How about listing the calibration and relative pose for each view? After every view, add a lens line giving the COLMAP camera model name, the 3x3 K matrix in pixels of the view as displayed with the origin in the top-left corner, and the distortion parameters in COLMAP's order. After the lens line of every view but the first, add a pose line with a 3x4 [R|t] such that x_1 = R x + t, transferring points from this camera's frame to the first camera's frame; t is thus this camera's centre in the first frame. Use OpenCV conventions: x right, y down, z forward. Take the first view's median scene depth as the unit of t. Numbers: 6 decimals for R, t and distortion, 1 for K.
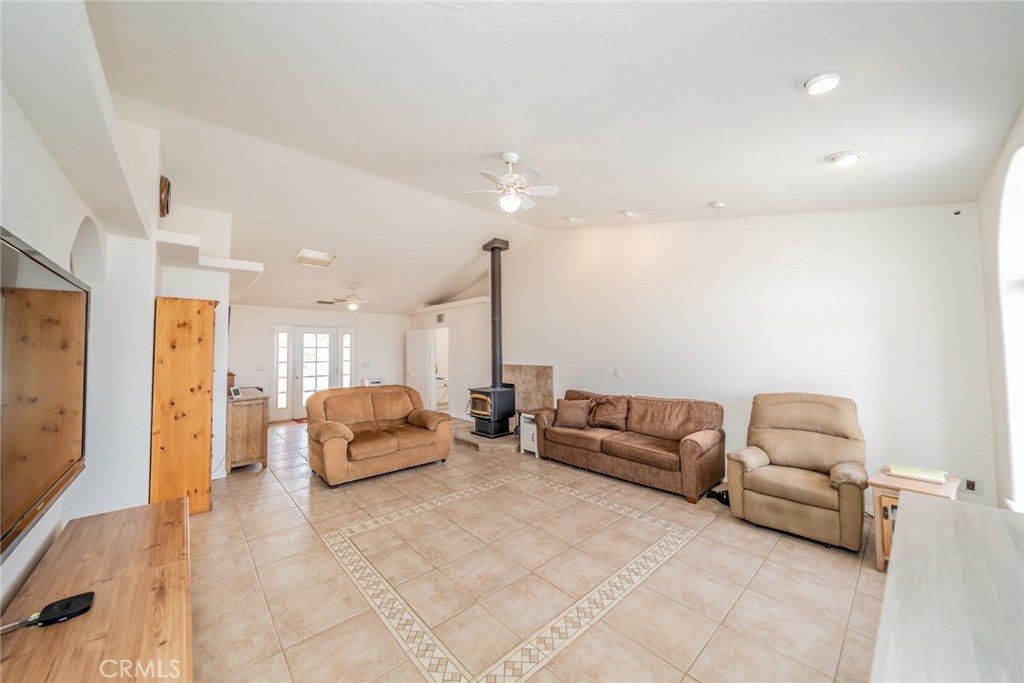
lens RADIAL K [[364.4, 0, 491.8], [0, 364.4, 331.8], [0, 0, 1]] dist [-0.008168, -0.000049]
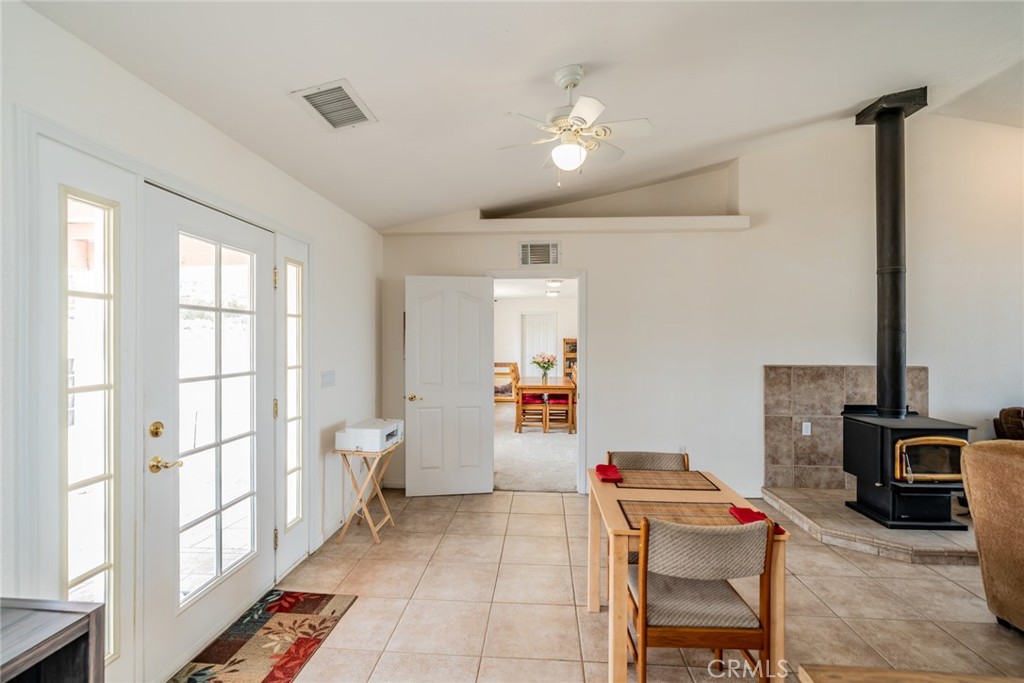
lens RADIAL K [[482.0, 0, 506.0], [0, 482.0, 342.4], [0, 0, 1]] dist [0.001105, -0.001074]
pose [[0.697002, 0.008166, 0.717023, -1.180714], [-0.047484, 0.998266, 0.034789, 0.093615], [-0.715496, -0.058295, 0.696181, 1.419441]]
